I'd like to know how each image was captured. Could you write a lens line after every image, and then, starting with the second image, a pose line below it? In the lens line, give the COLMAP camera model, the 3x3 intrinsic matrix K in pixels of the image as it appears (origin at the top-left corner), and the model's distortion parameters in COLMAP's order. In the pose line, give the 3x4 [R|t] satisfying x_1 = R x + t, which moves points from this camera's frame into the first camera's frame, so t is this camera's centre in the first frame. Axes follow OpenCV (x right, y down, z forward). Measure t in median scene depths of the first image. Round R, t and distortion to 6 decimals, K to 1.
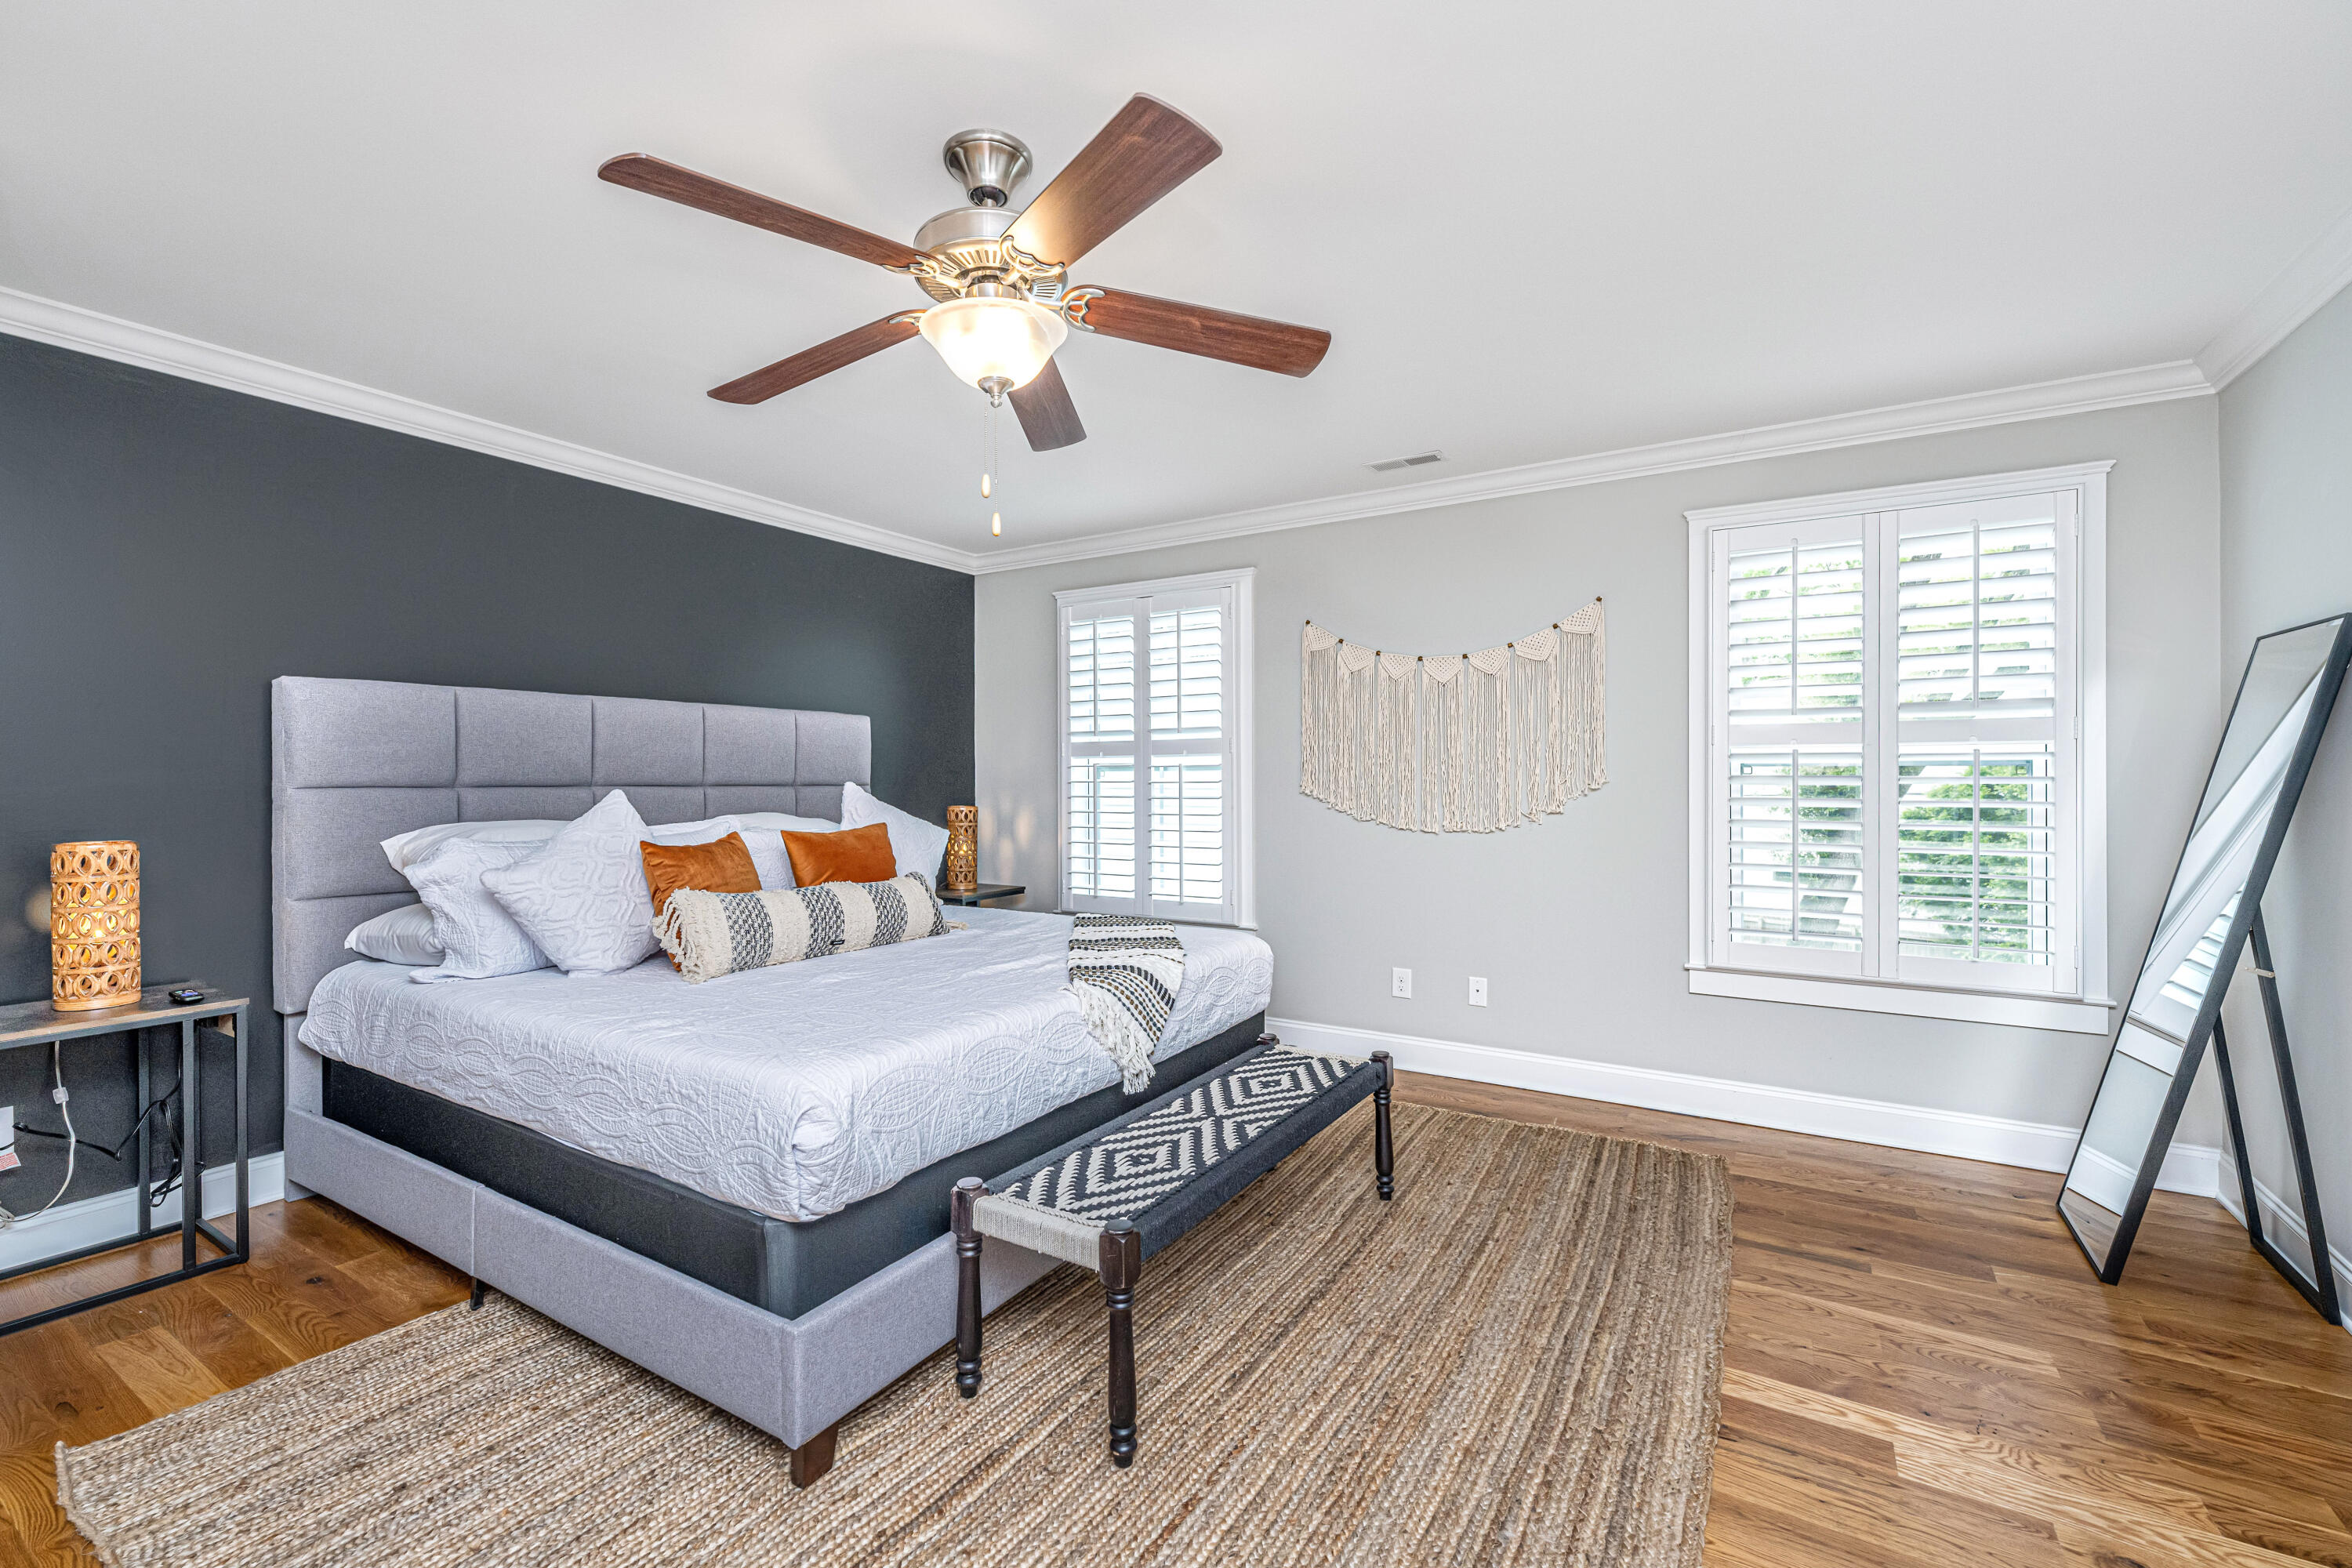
lens RADIAL K [[970.3, 0, 1176.0], [0, 970.3, 784.0], [0, 0, 1]] dist [0.002770, 0.000242]
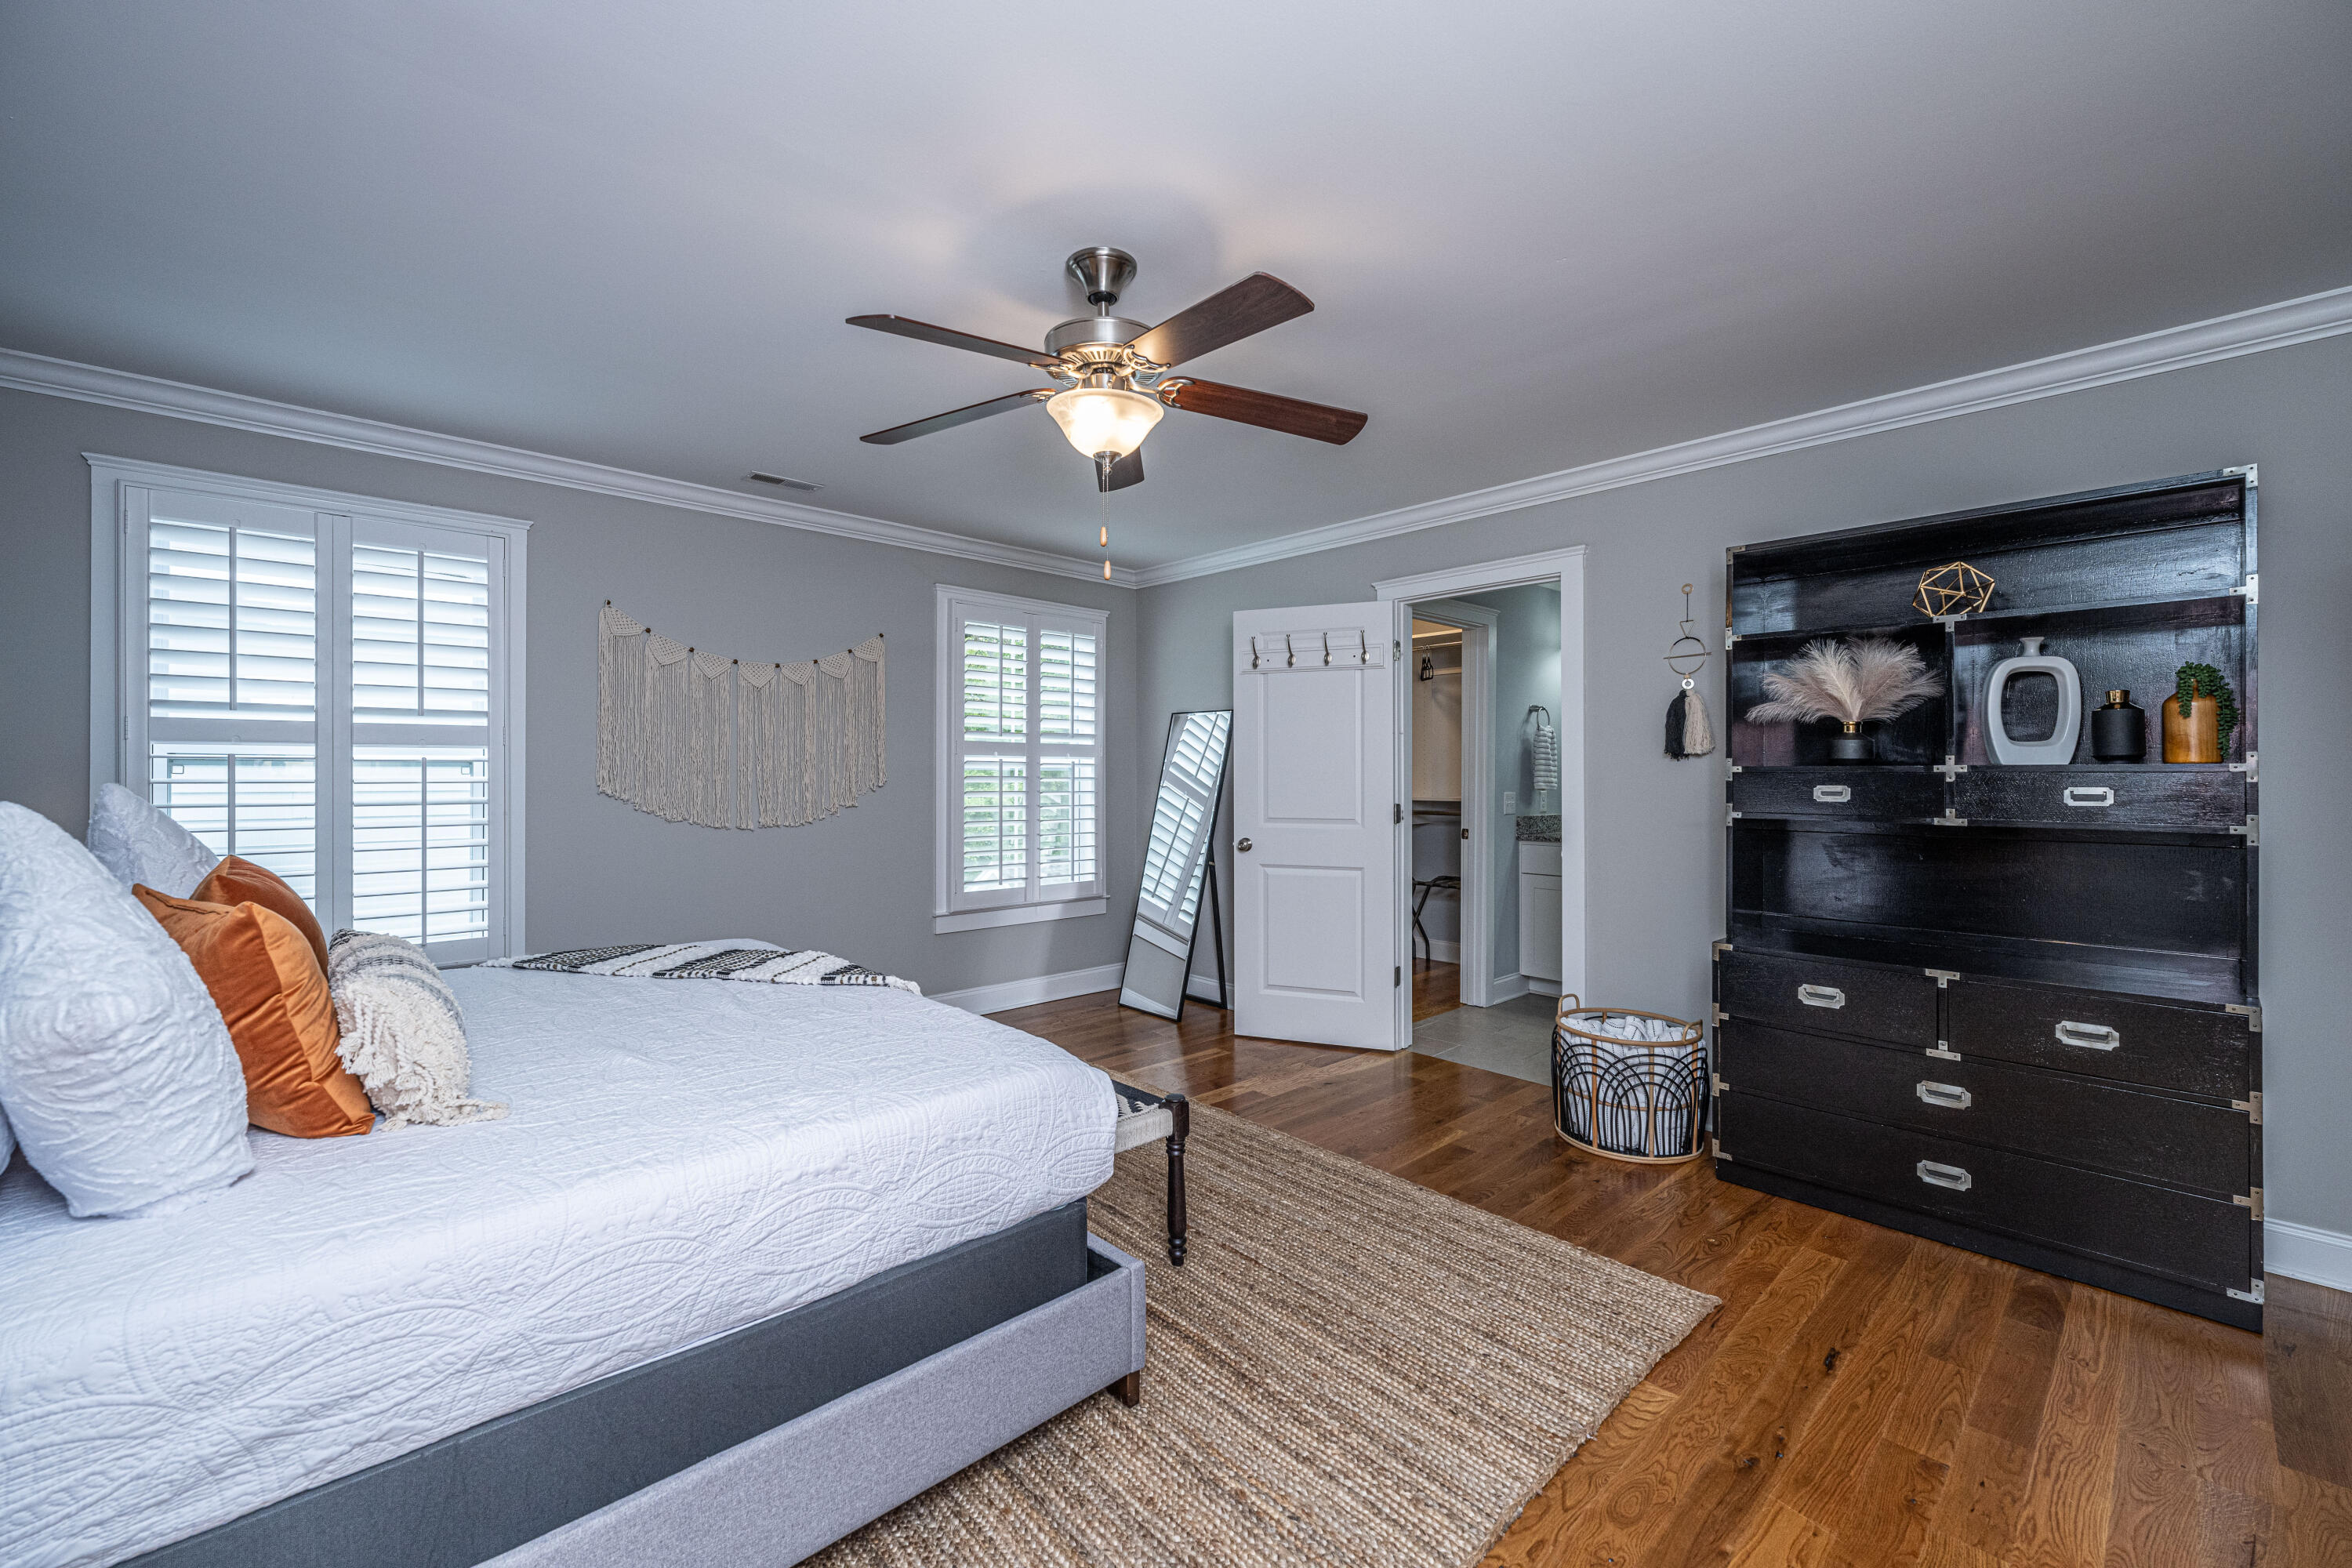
lens RADIAL K [[965.3, 0, 1162.1], [0, 965.3, 790.8], [0, 0, 1]] dist [-0.000780, -0.000077]
pose [[0.283584, -0.007471, 0.958918, -0.554647], [0.009582, 0.999942, 0.004957, 0.006459], [-0.958900, 0.007783, 0.283639, 0.248039]]
